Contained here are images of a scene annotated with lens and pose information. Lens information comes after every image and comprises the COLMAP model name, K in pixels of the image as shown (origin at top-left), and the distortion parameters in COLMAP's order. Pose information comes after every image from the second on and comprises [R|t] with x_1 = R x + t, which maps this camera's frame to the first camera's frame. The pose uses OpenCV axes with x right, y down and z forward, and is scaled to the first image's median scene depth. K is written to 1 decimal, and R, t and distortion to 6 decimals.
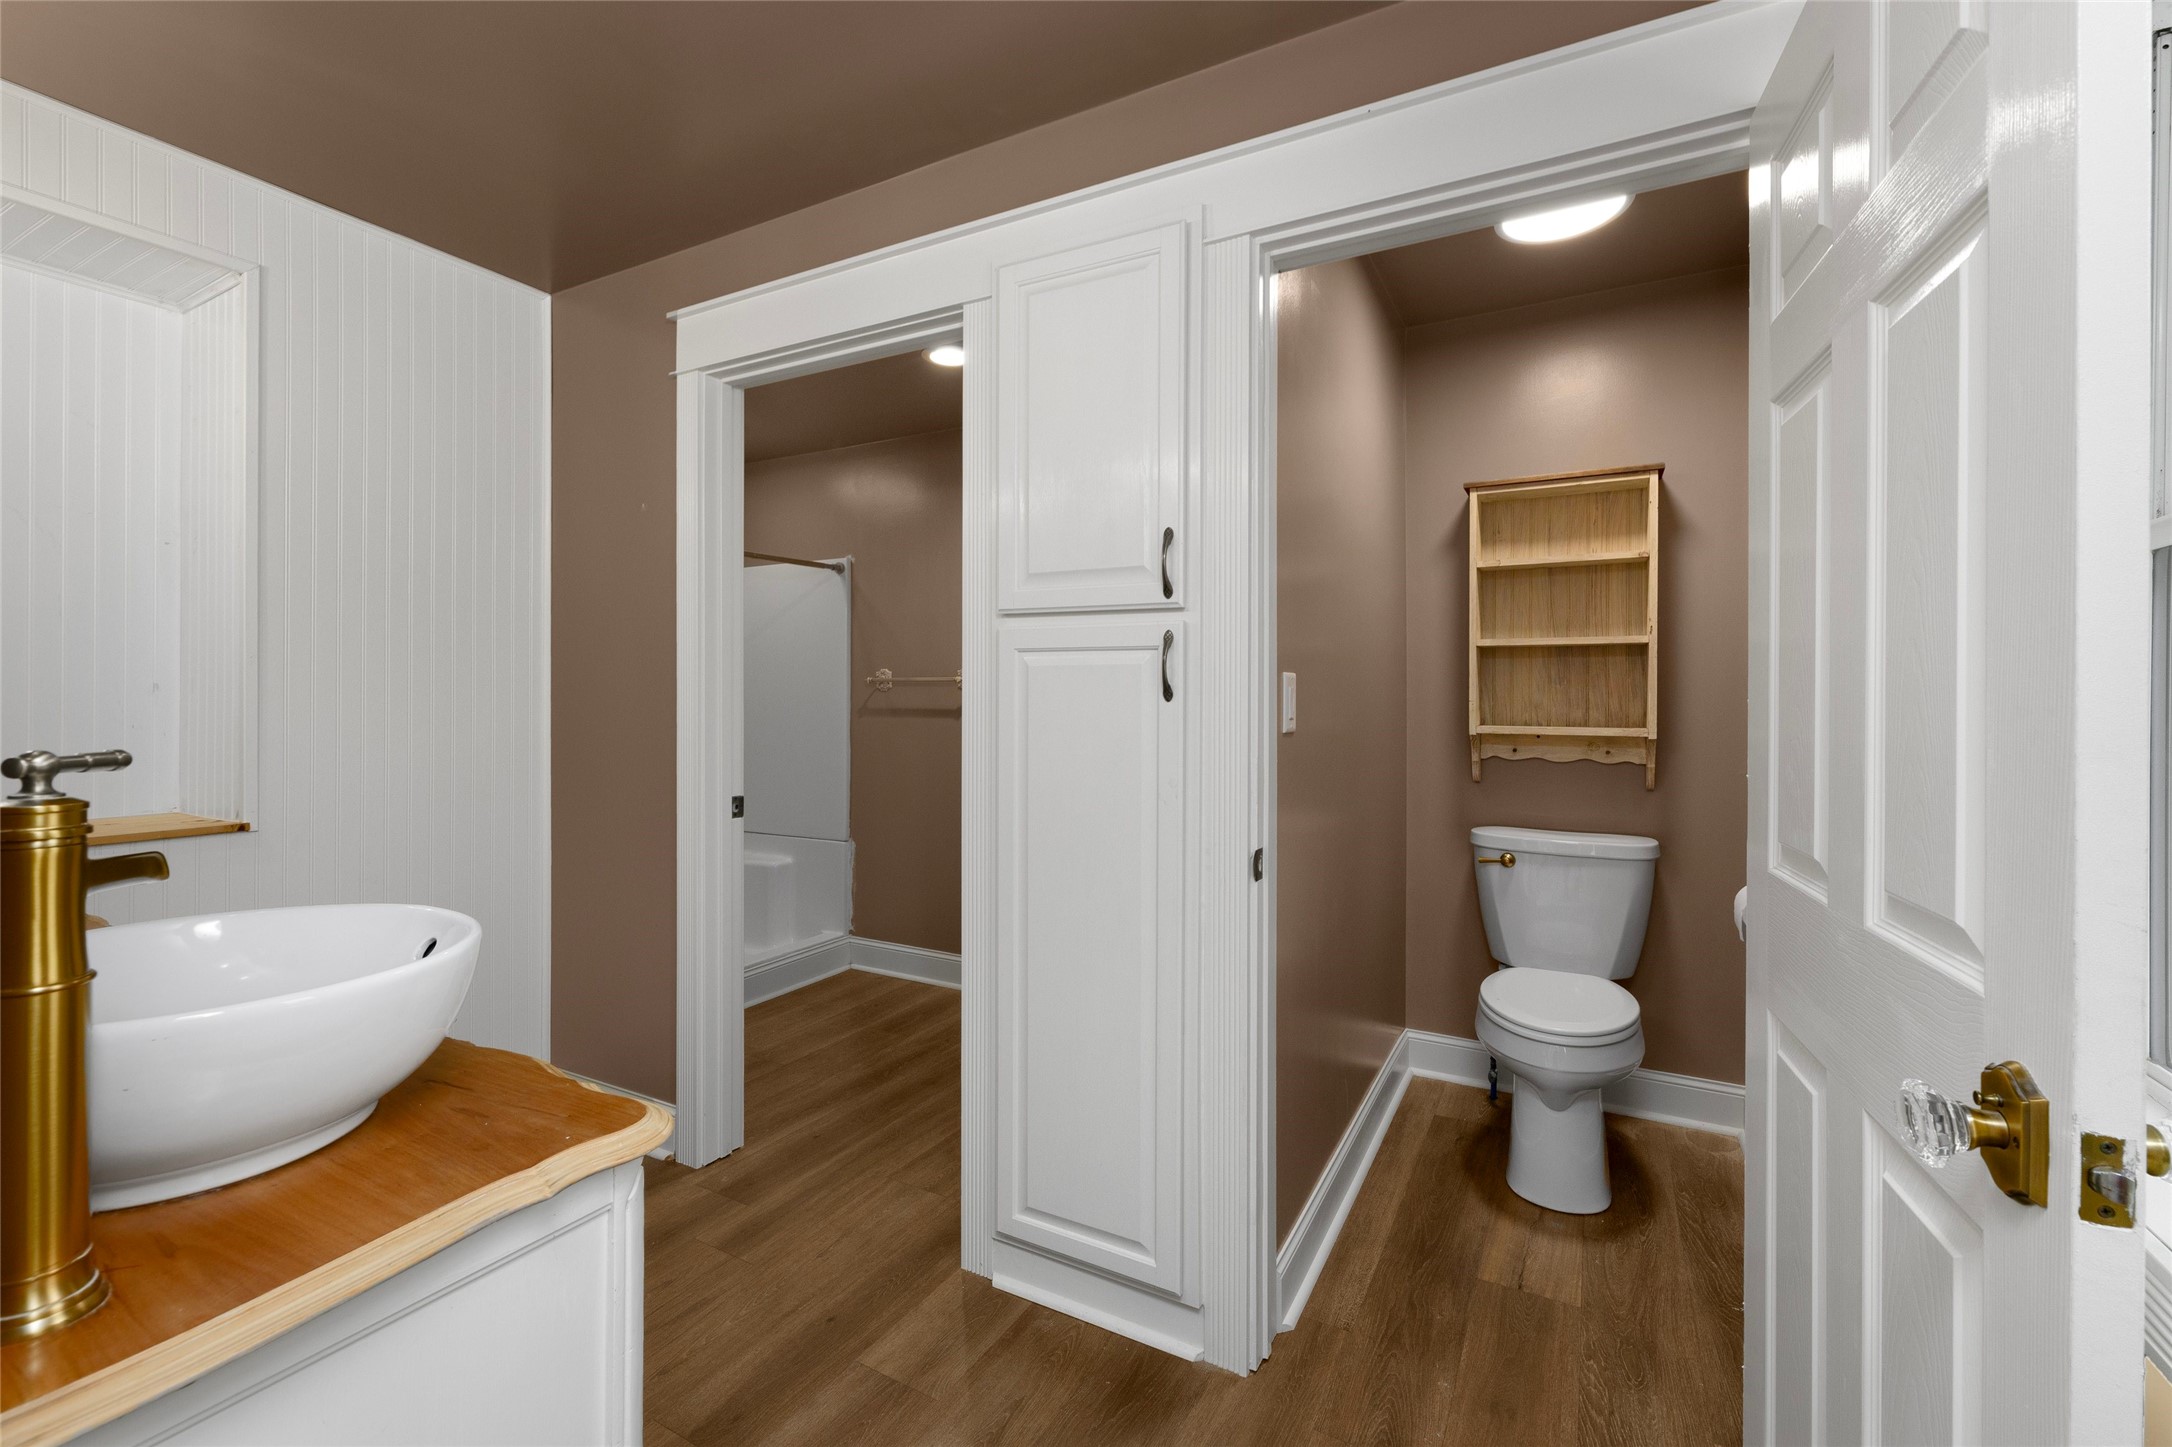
lens RADIAL K [[910.4, 0, 1091.0], [0, 910.4, 714.1], [0, 0, 1]] dist [0.000946, 0.000836]
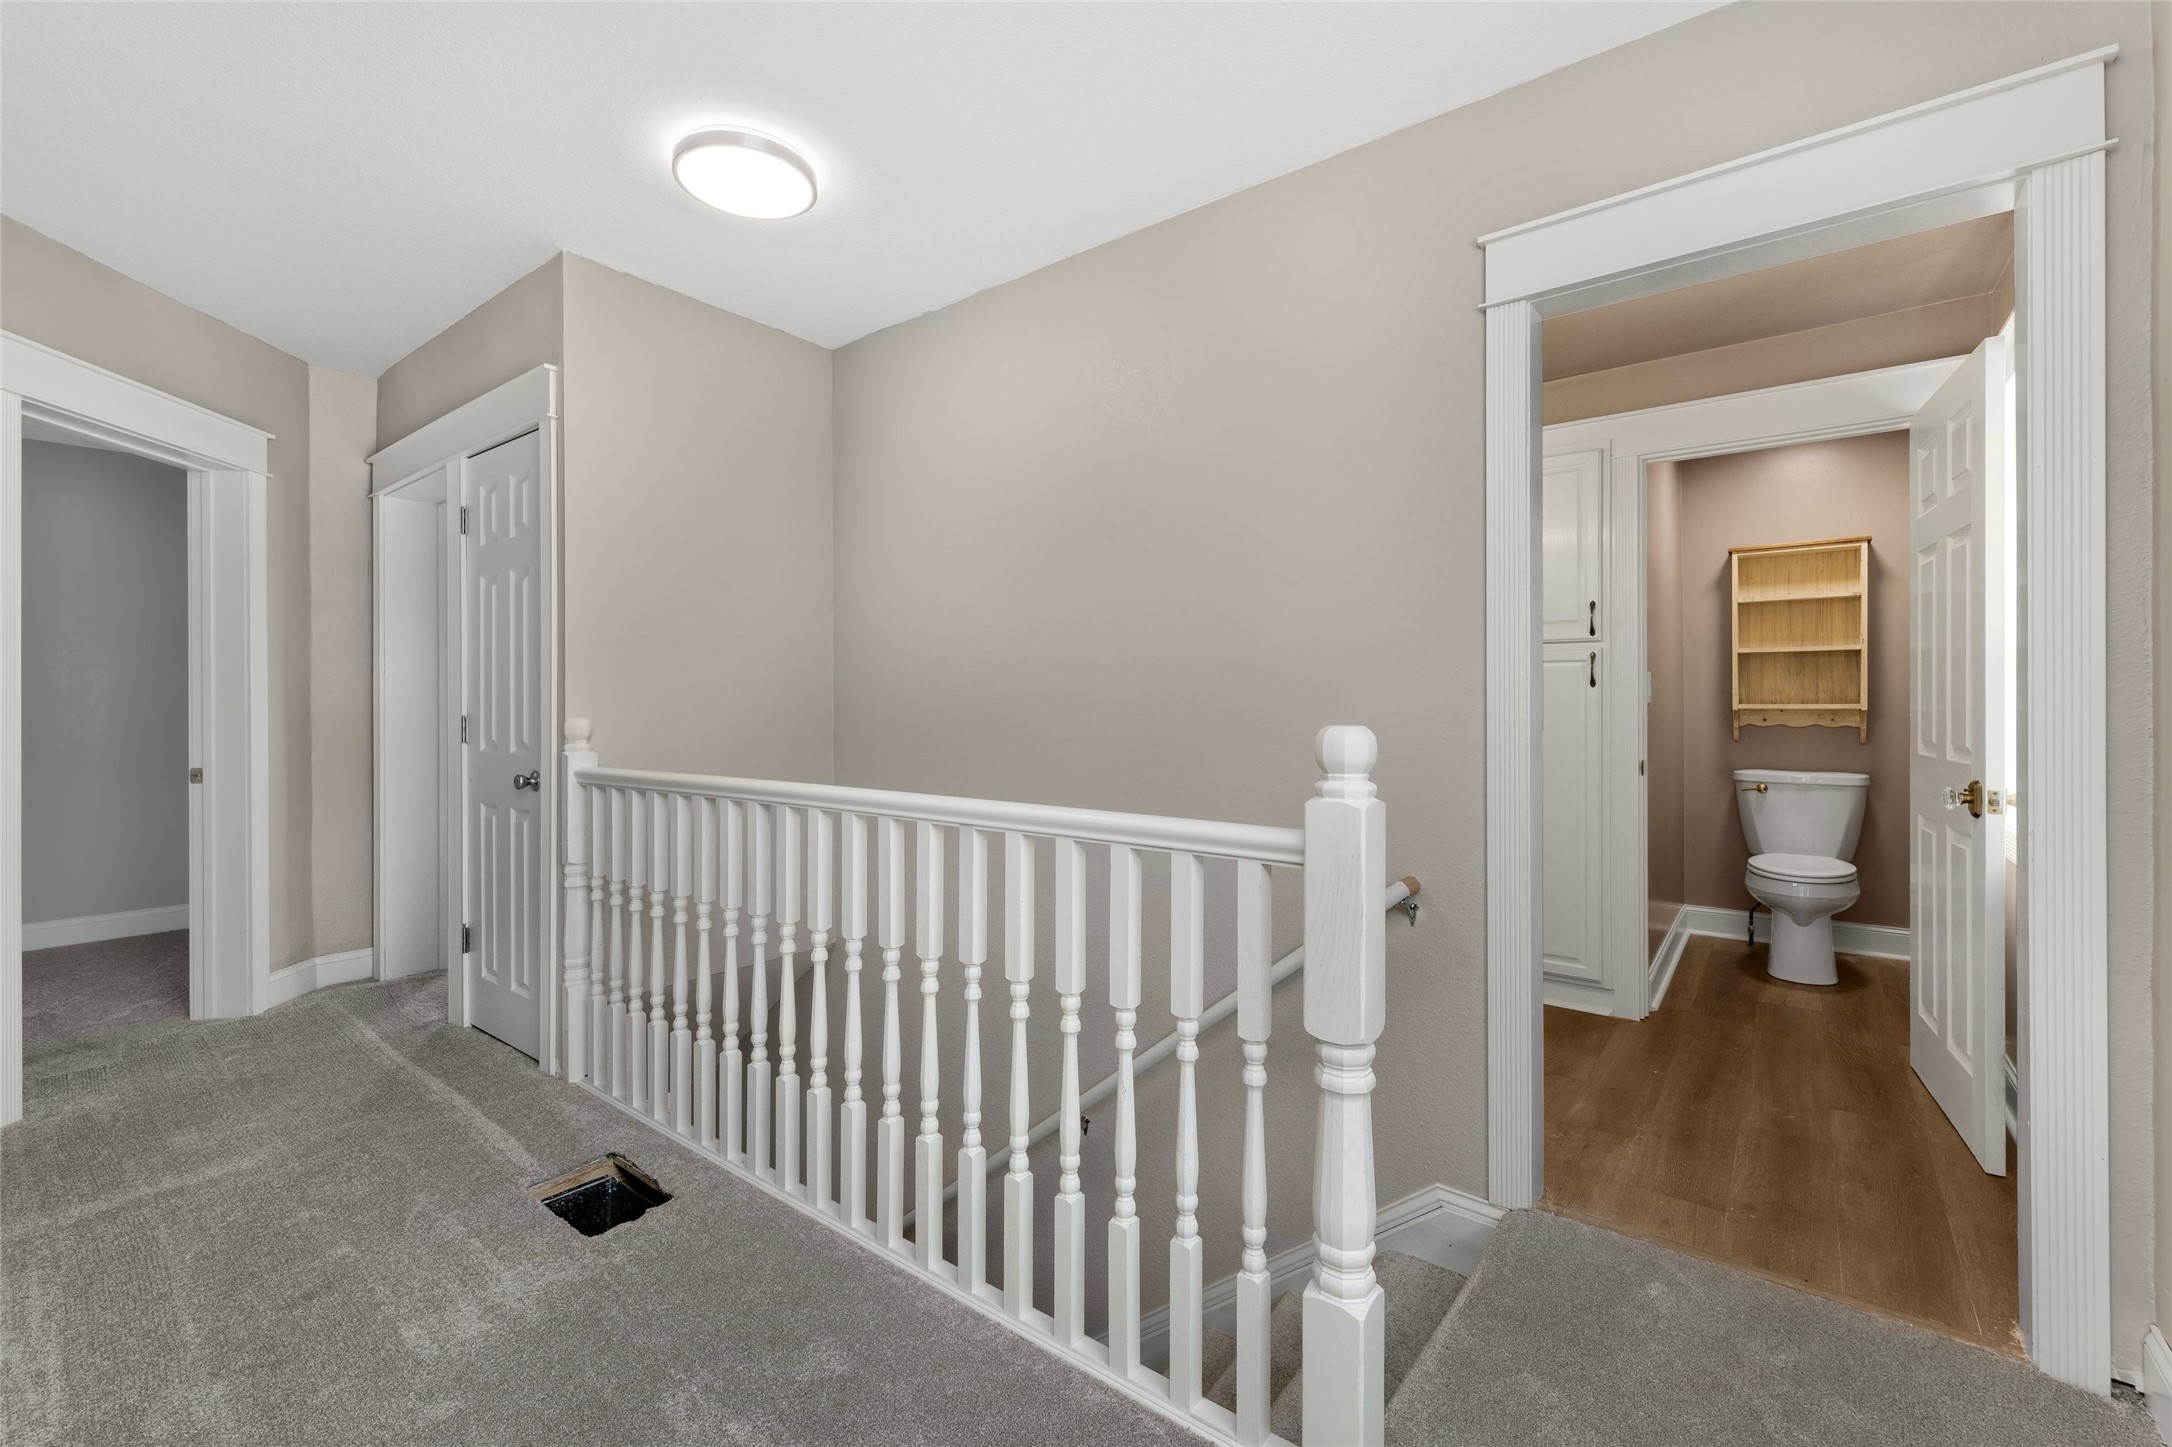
lens RADIAL K [[910.4, 0, 1092.1], [0, 910.4, 718.9], [0, 0, 1]] dist [0.000946, 0.000836]
pose [[0.988030, -0.007560, -0.154077, -0.434629], [0.007824, 0.999969, 0.001106, 0.028404], [0.154064, -0.002298, 0.988058, -0.720294]]
